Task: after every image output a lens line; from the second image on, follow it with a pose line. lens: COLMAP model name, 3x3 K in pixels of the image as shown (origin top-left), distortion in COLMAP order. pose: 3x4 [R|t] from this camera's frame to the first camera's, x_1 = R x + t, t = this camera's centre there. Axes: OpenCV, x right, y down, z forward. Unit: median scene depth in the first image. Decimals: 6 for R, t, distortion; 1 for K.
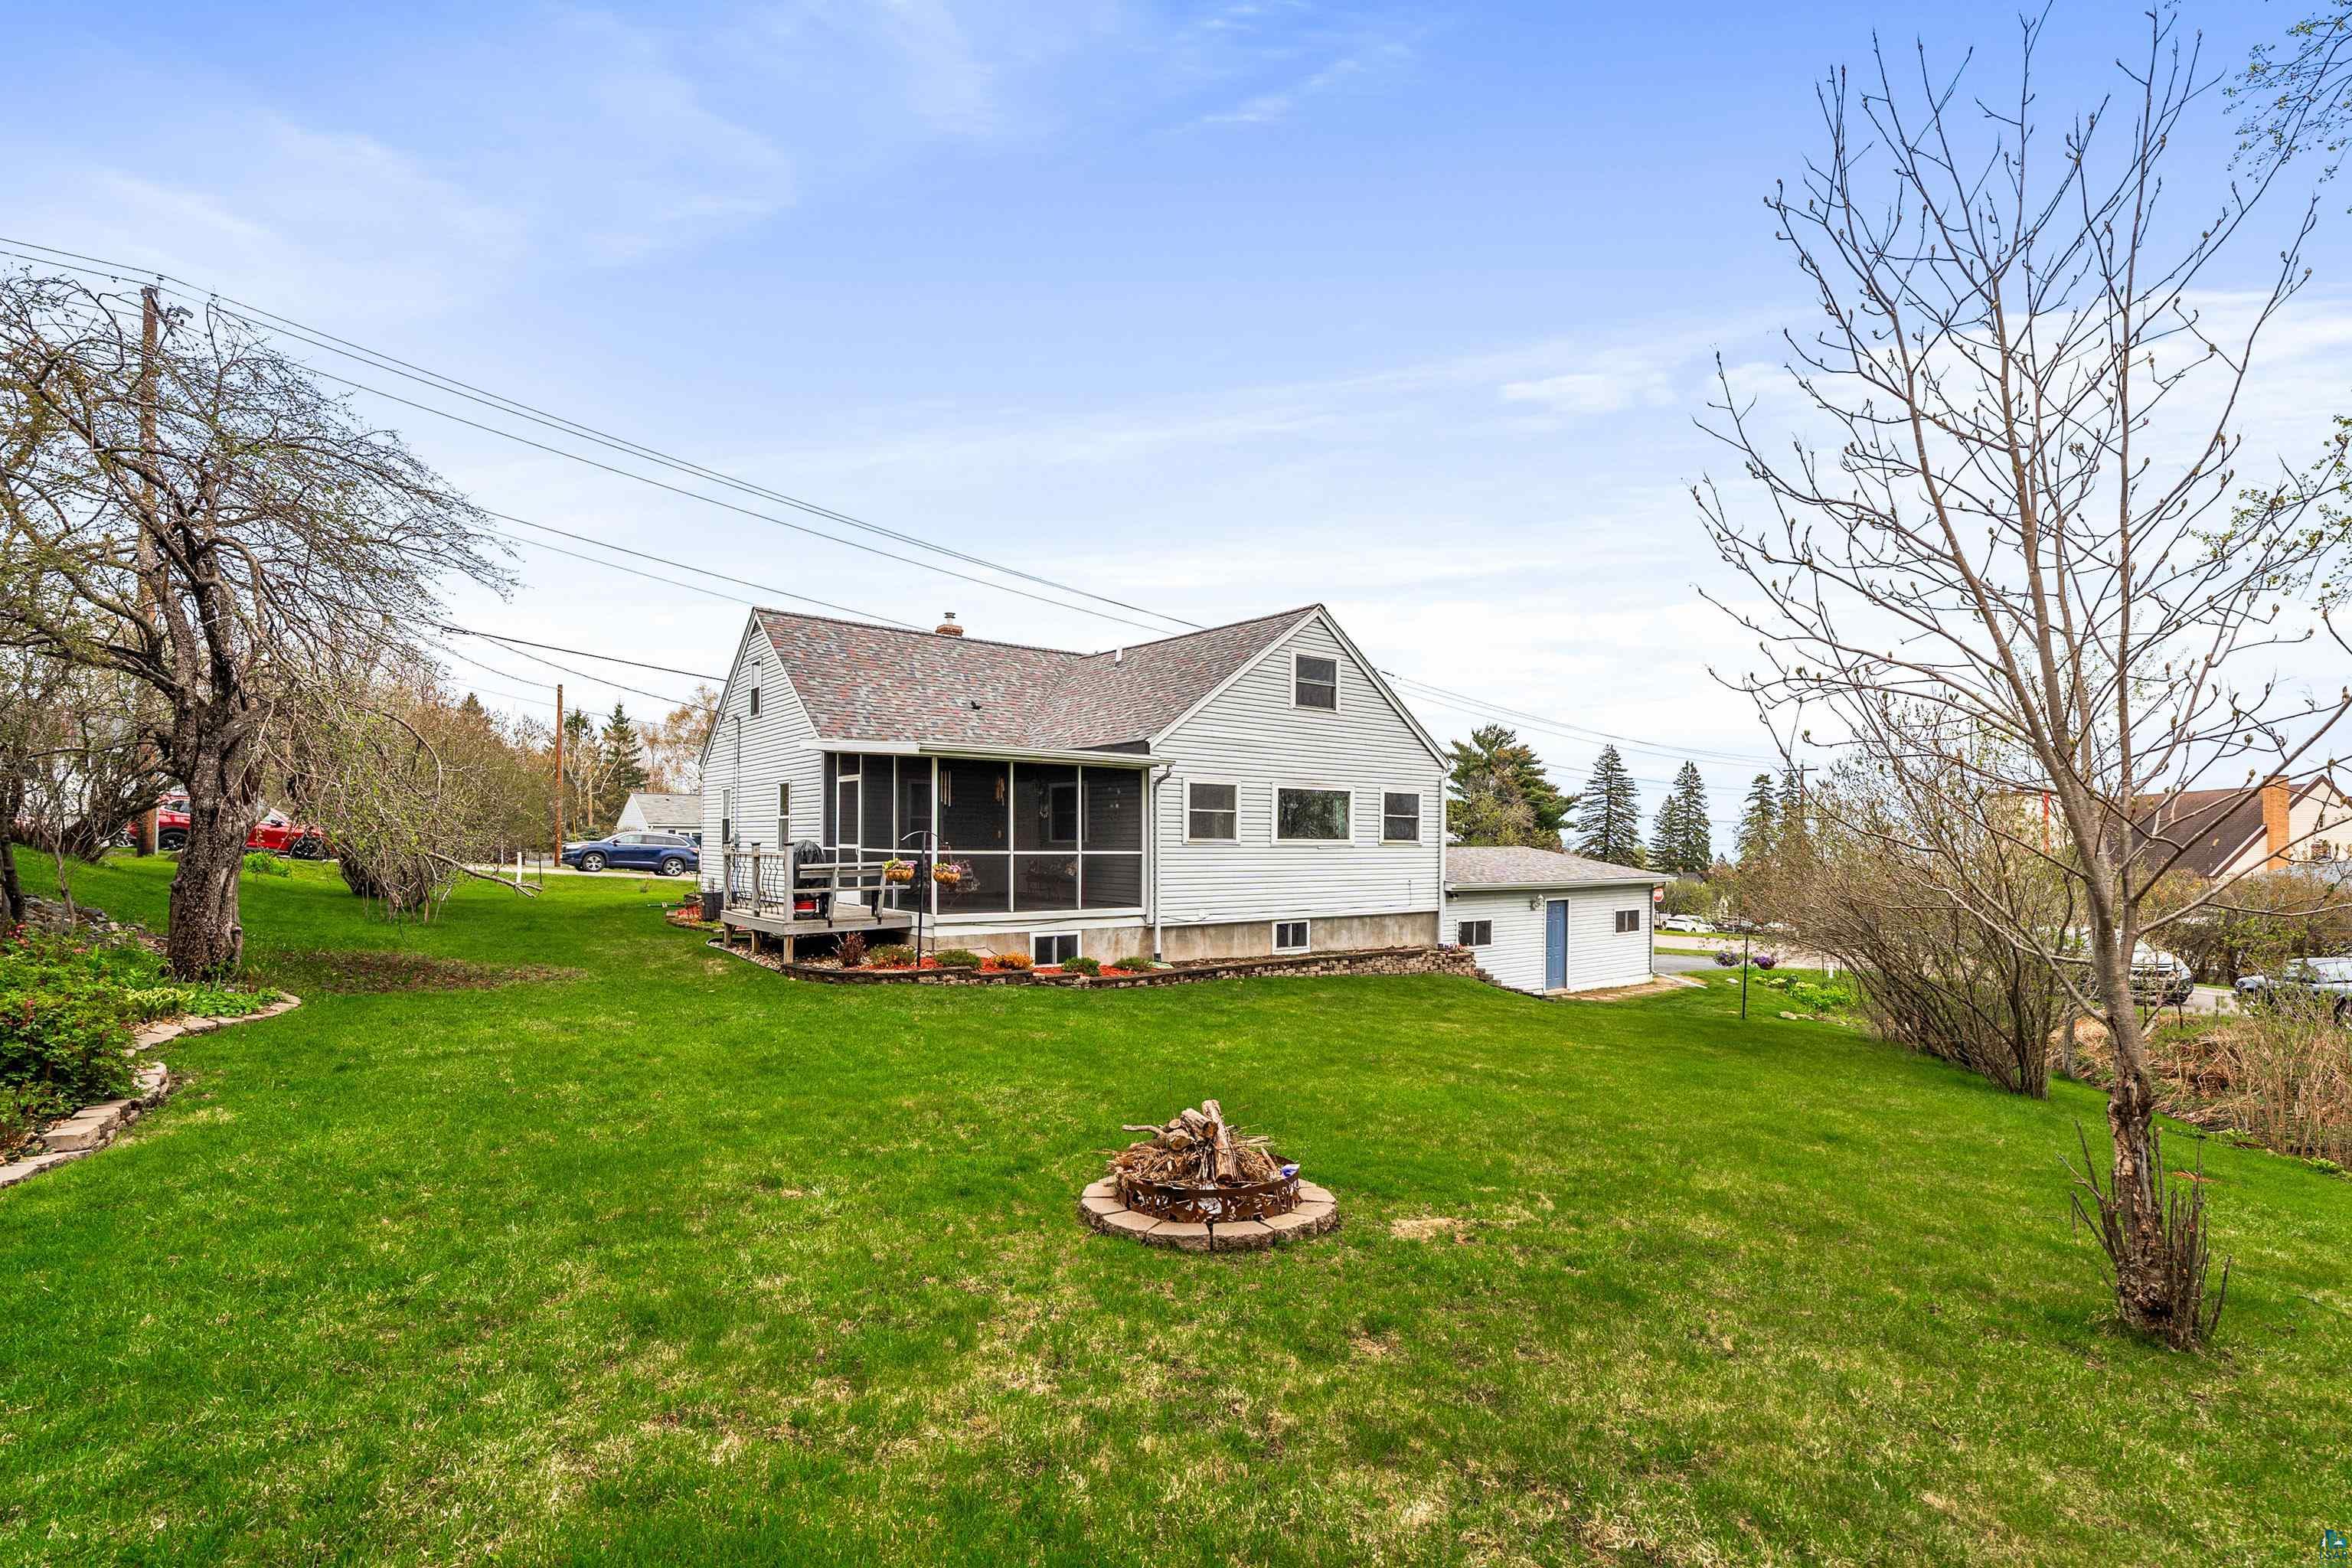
lens RADIAL K [[1142.5, 0, 1176.3], [0, 1142.5, 796.0], [0, 0, 1]] dist [0.002147, 0.000309]
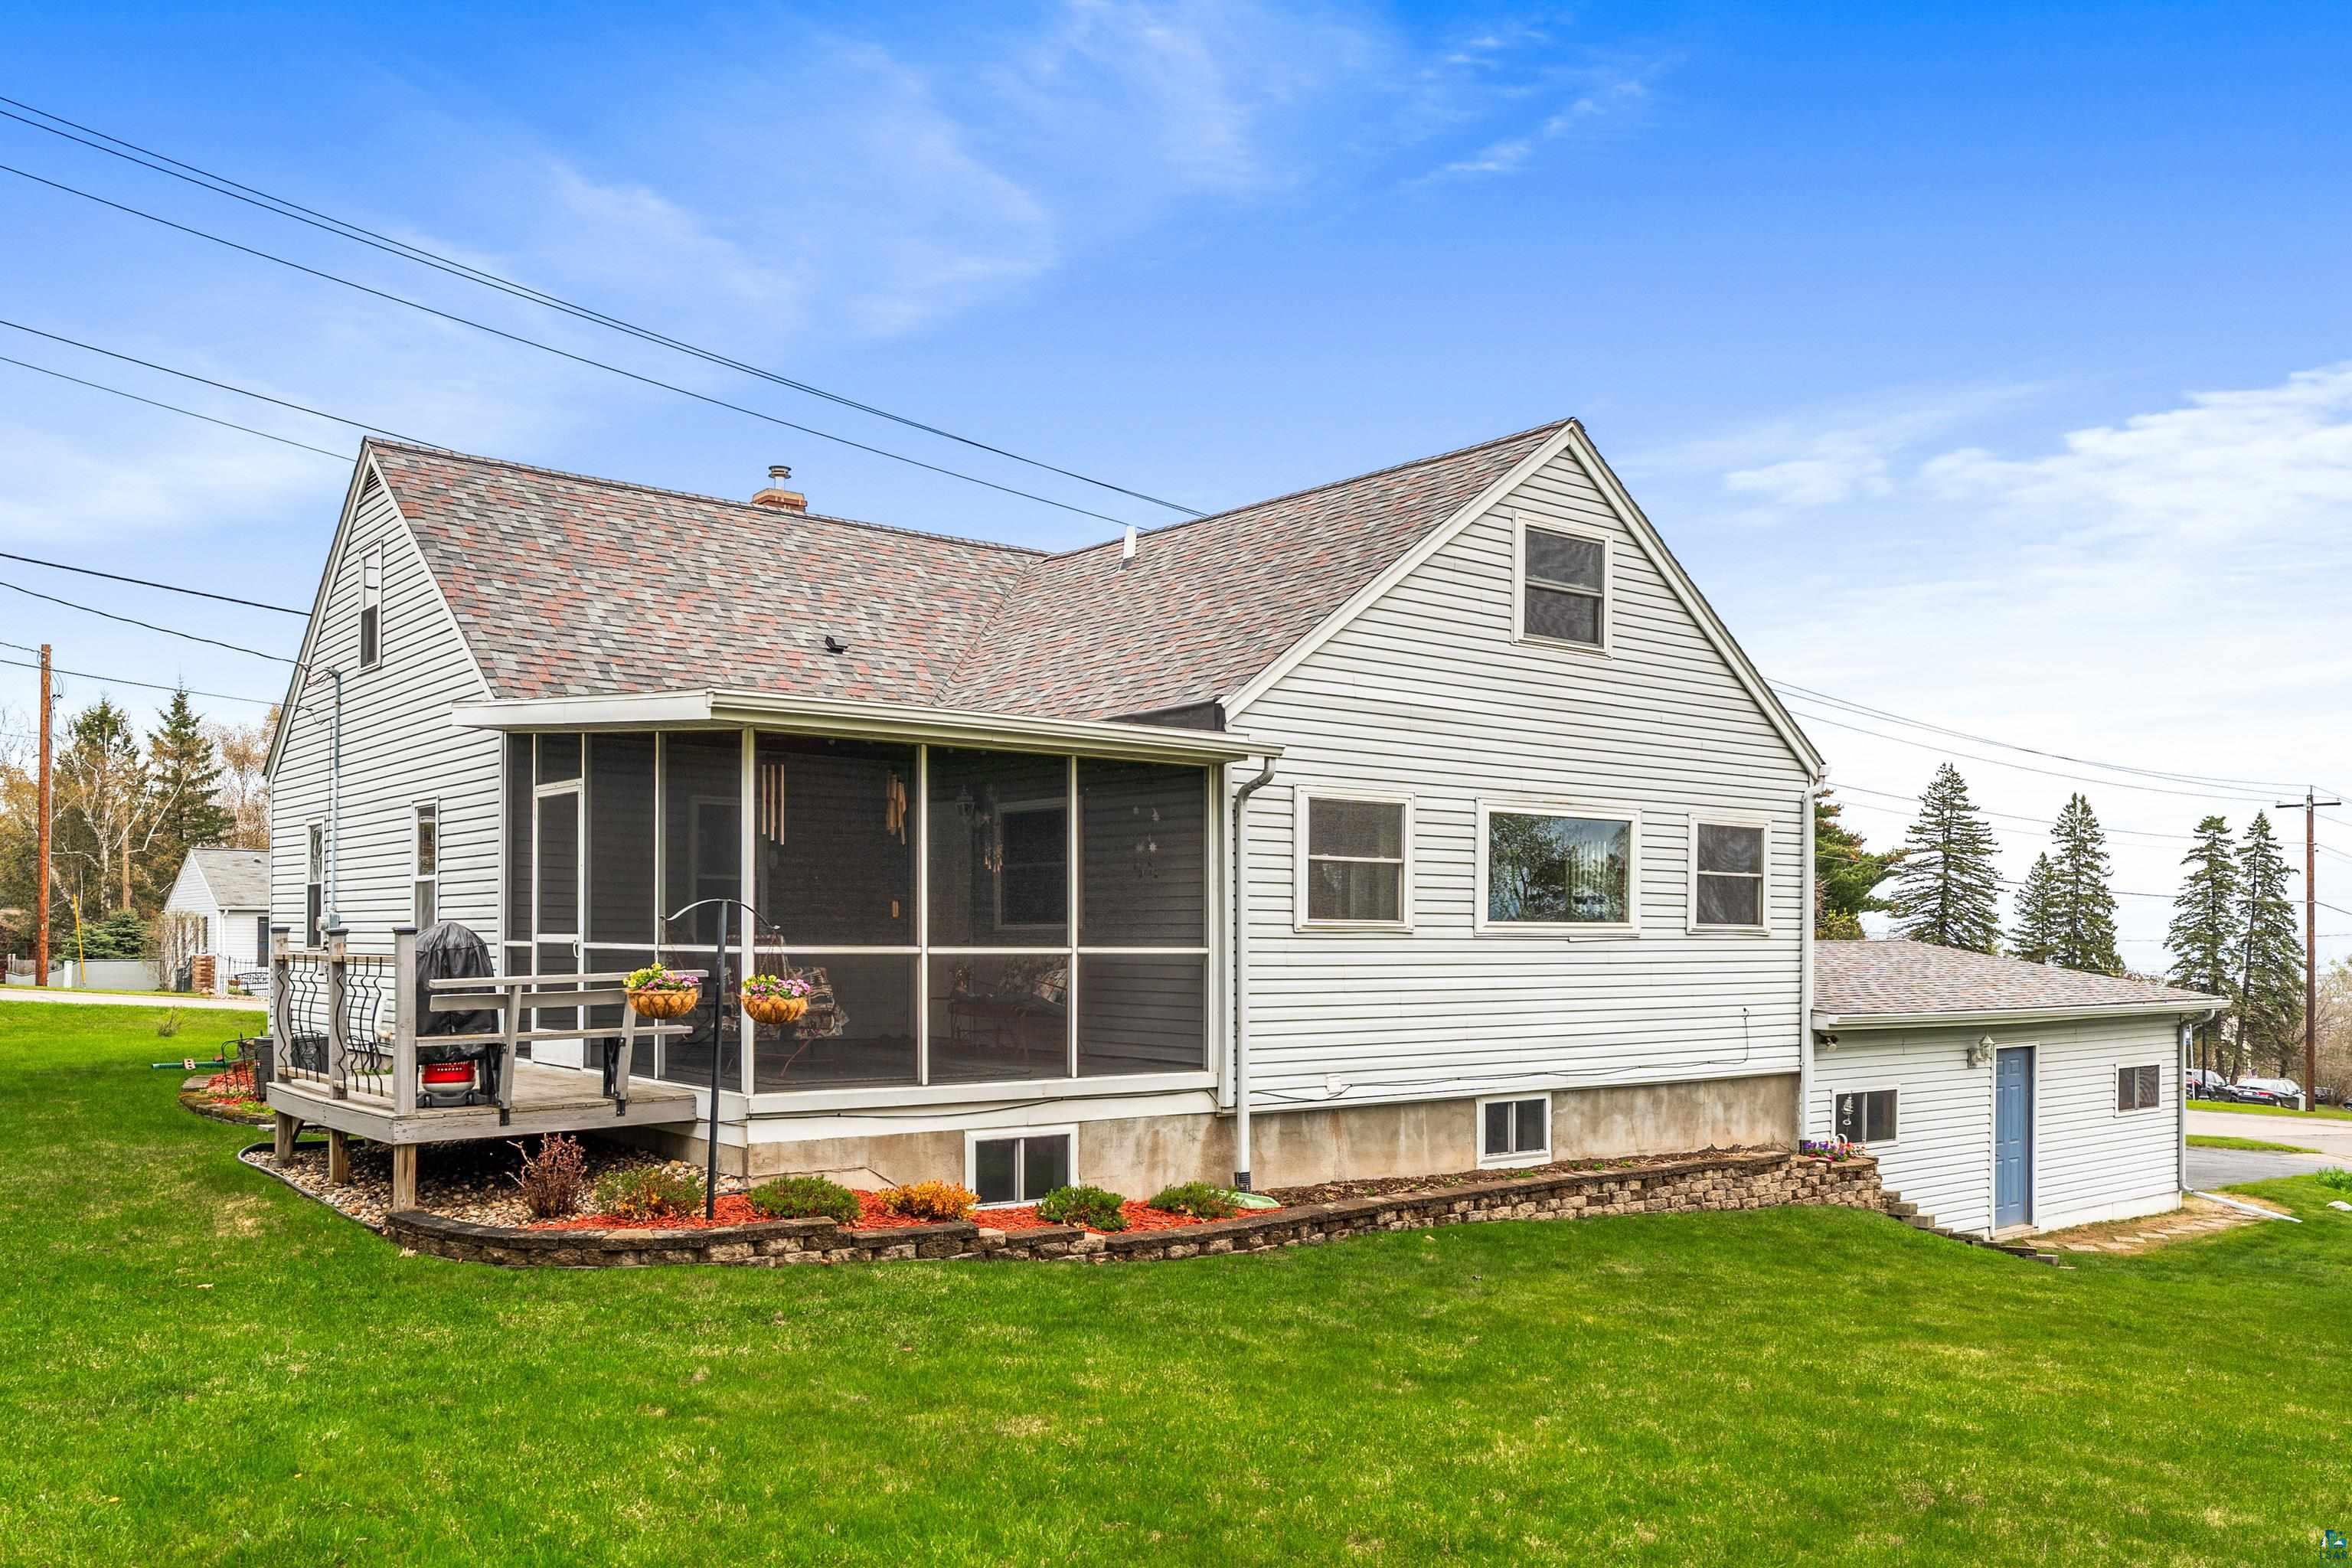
lens RADIAL K [[1874.7, 0, 1172.3], [0, 1874.7, 859.1], [0, 0, 1]] dist [0.010782, 0.004603]
pose [[0.999919, -0.002105, 0.012591, -0.049300], [0.002146, 0.999992, -0.003225, 0.014557], [-0.012585, 0.003251, 0.999916, 0.237037]]
